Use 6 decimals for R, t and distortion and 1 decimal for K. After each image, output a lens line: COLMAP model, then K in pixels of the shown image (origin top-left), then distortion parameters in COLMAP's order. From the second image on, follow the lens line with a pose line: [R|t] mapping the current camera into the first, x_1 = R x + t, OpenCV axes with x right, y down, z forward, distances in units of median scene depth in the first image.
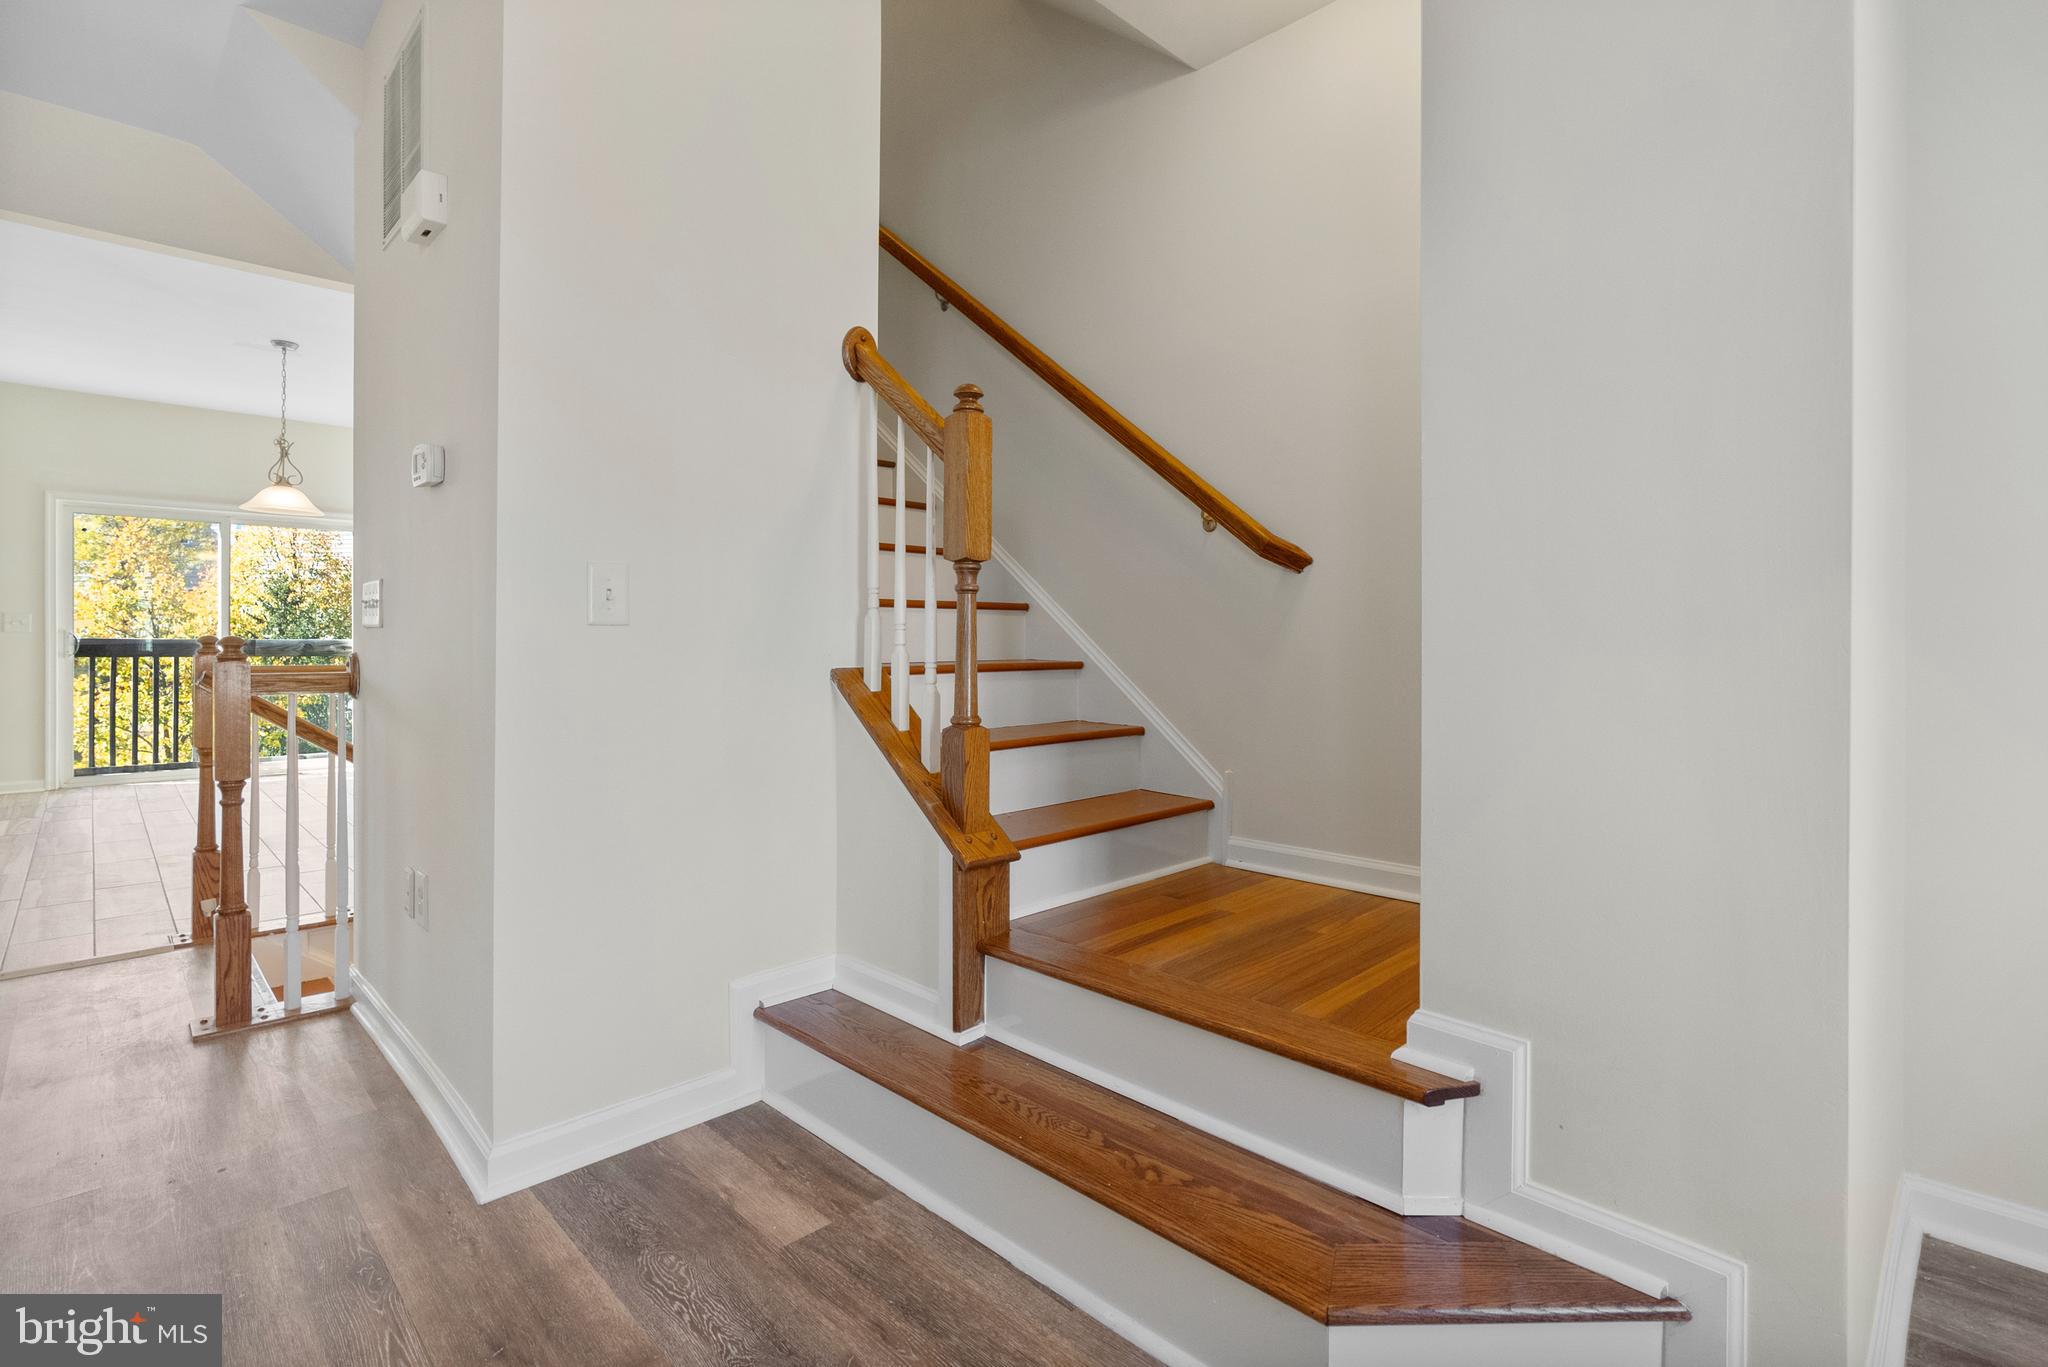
lens RADIAL K [[953.1, 0, 1025.1], [0, 953.1, 646.0], [0, 0, 1]] dist [0.008574, -0.000062]
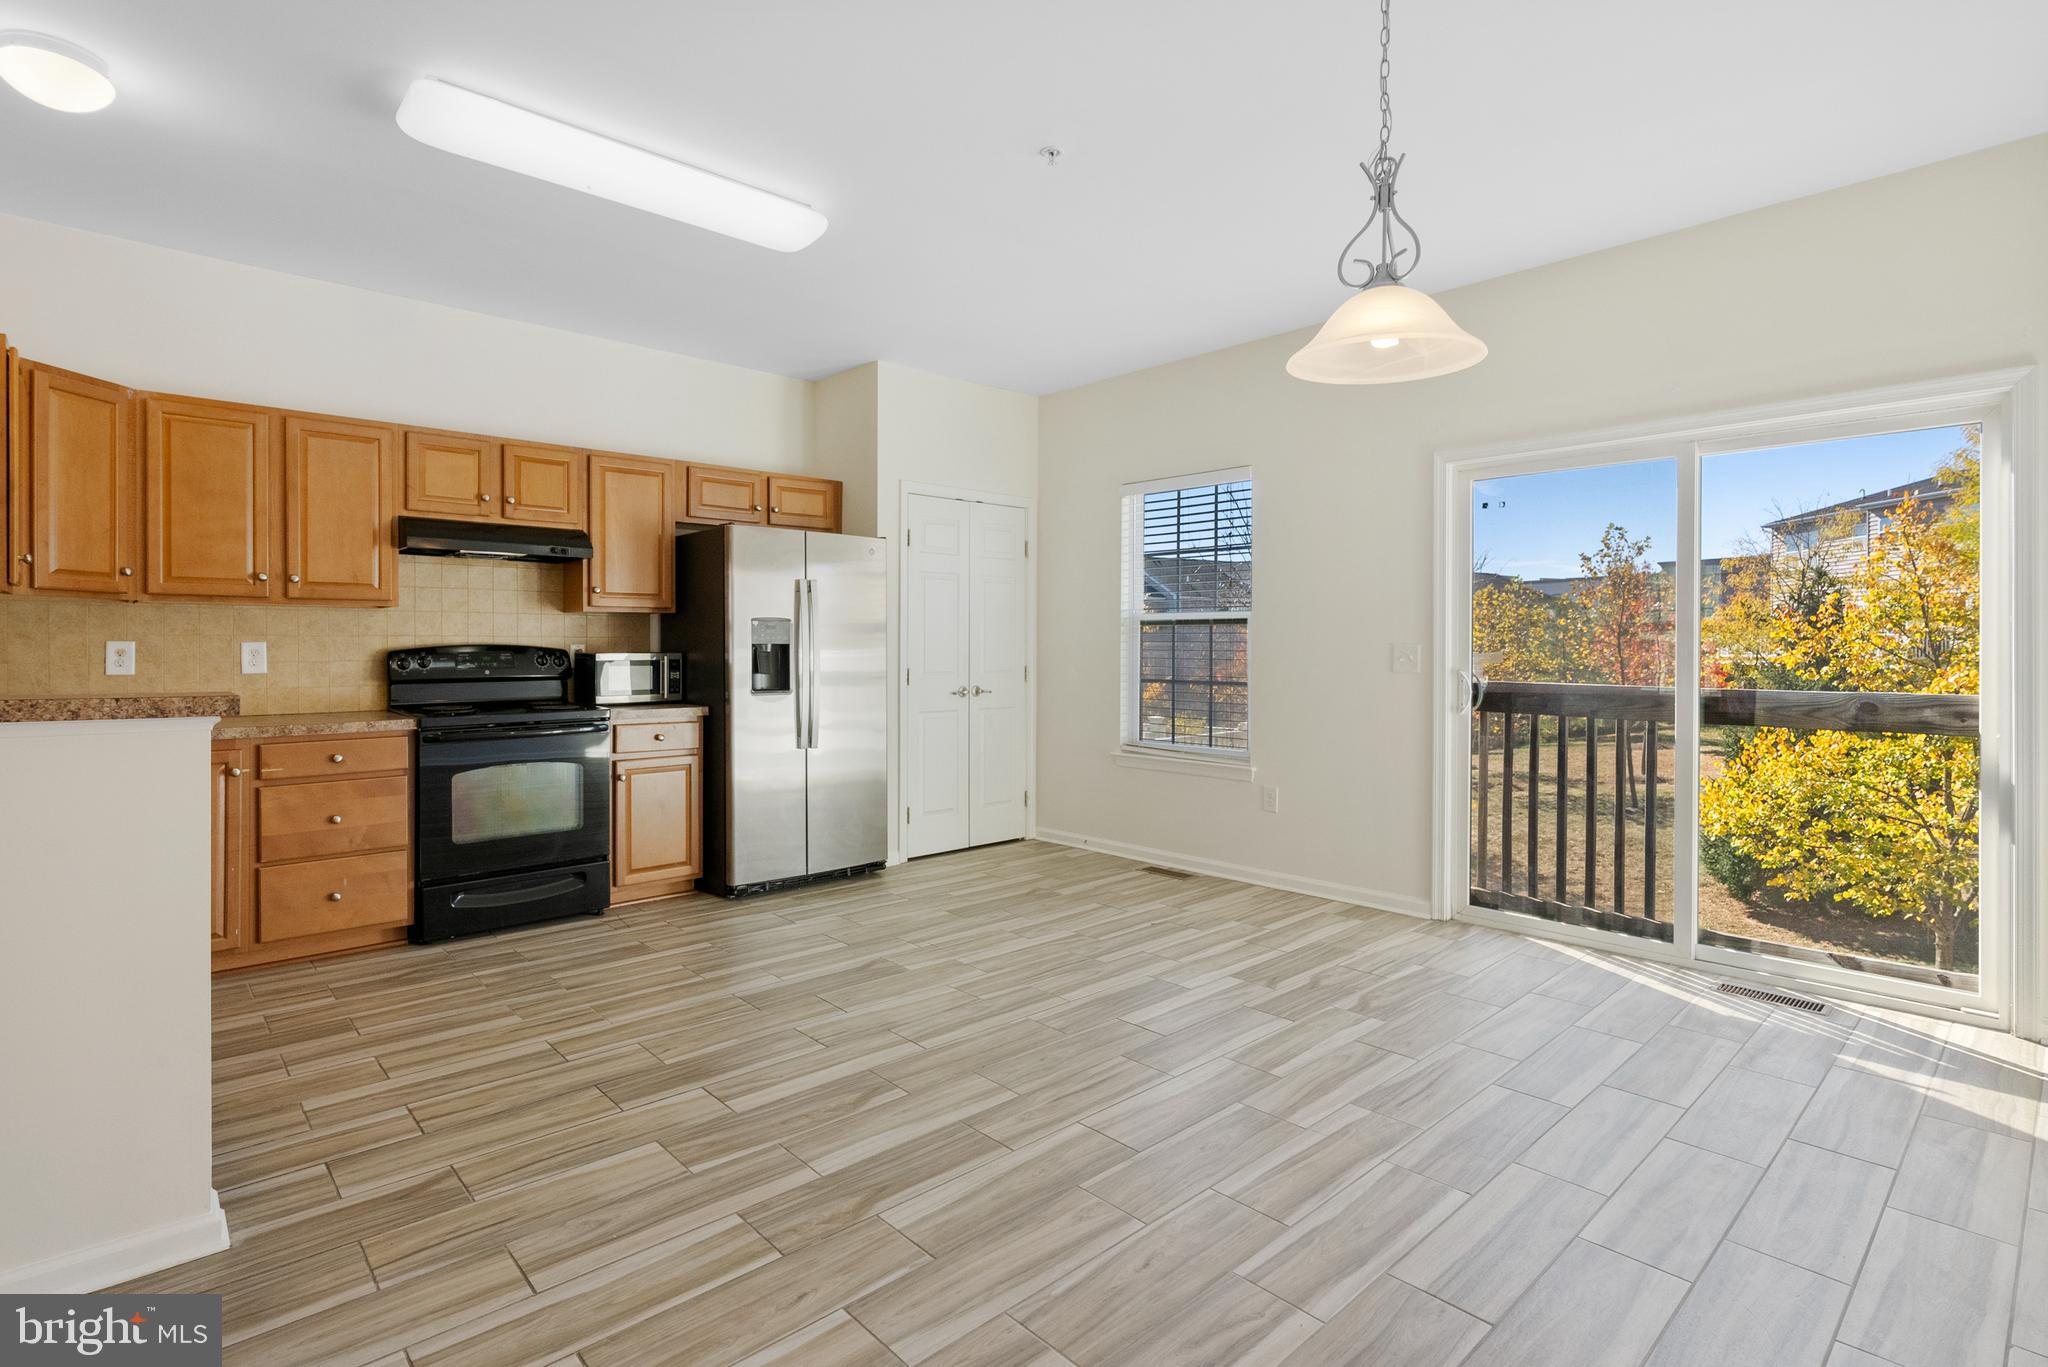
lens RADIAL K [[1003.9, 0, 1017.4], [0, 1003.9, 650.0], [0, 0, 1]] dist [-0.002011, 0.000104]
pose [[-0.028863, 0.003085, -0.999579, -0.343572], [-0.004081, 0.999987, 0.003204, -0.030601], [0.999575, 0.004172, -0.028850, 0.745974]]
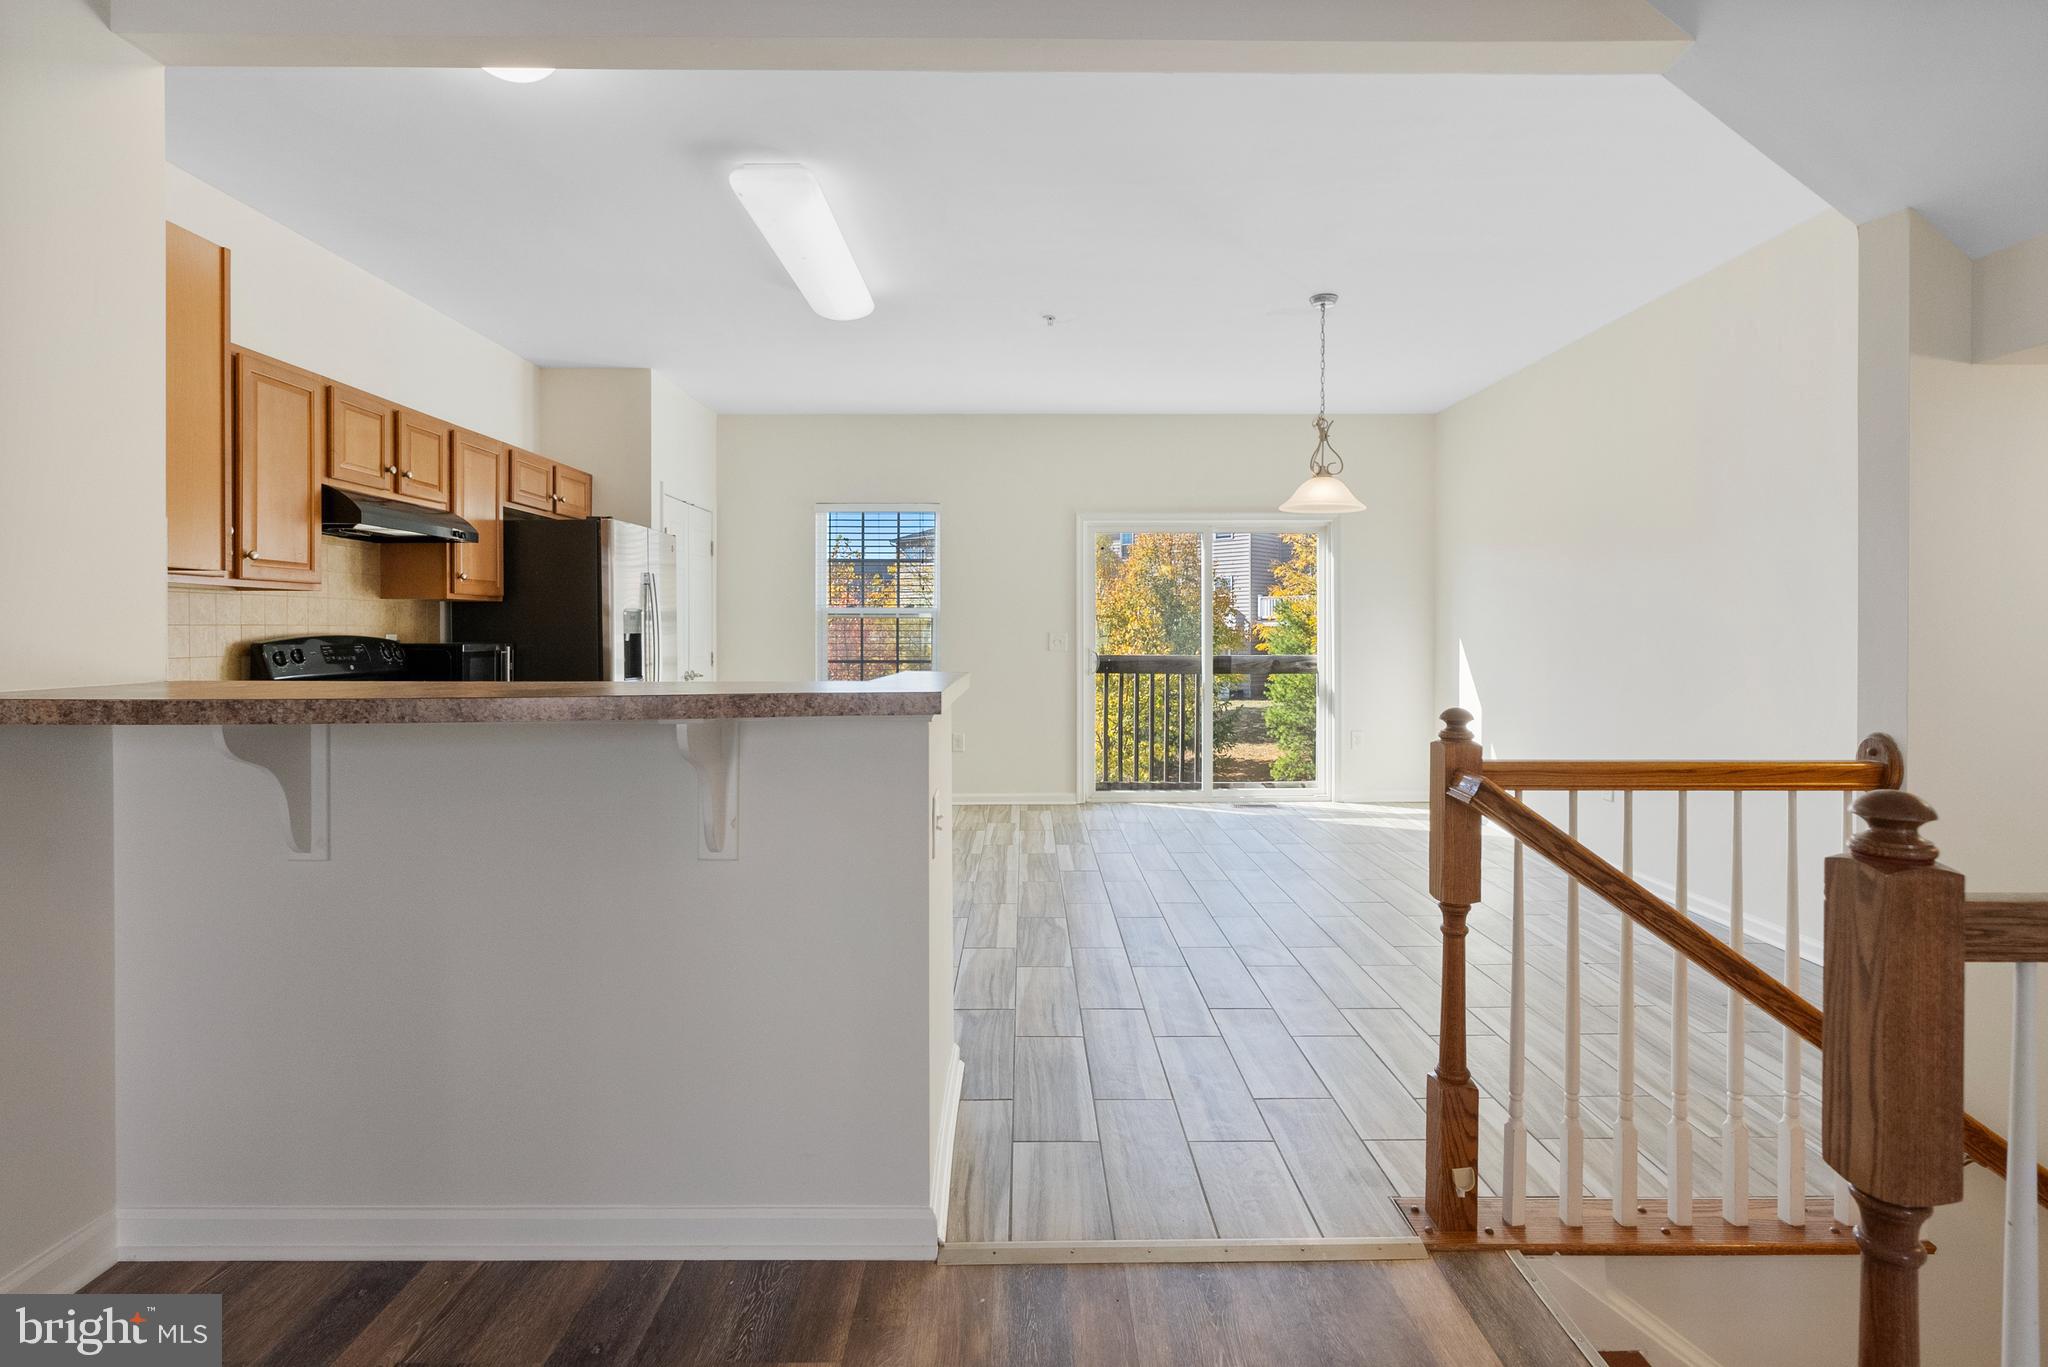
lens RADIAL K [[977.1, 0, 1028.7], [0, 977.1, 635.4], [0, 0, 1]] dist [0.030694, 0.000046]
pose [[0.720028, -0.000352, -0.693945, -0.328182], [0.001163, 0.999999, 0.000700, -0.031029], [0.693944, -0.001311, 0.720028, 0.208248]]
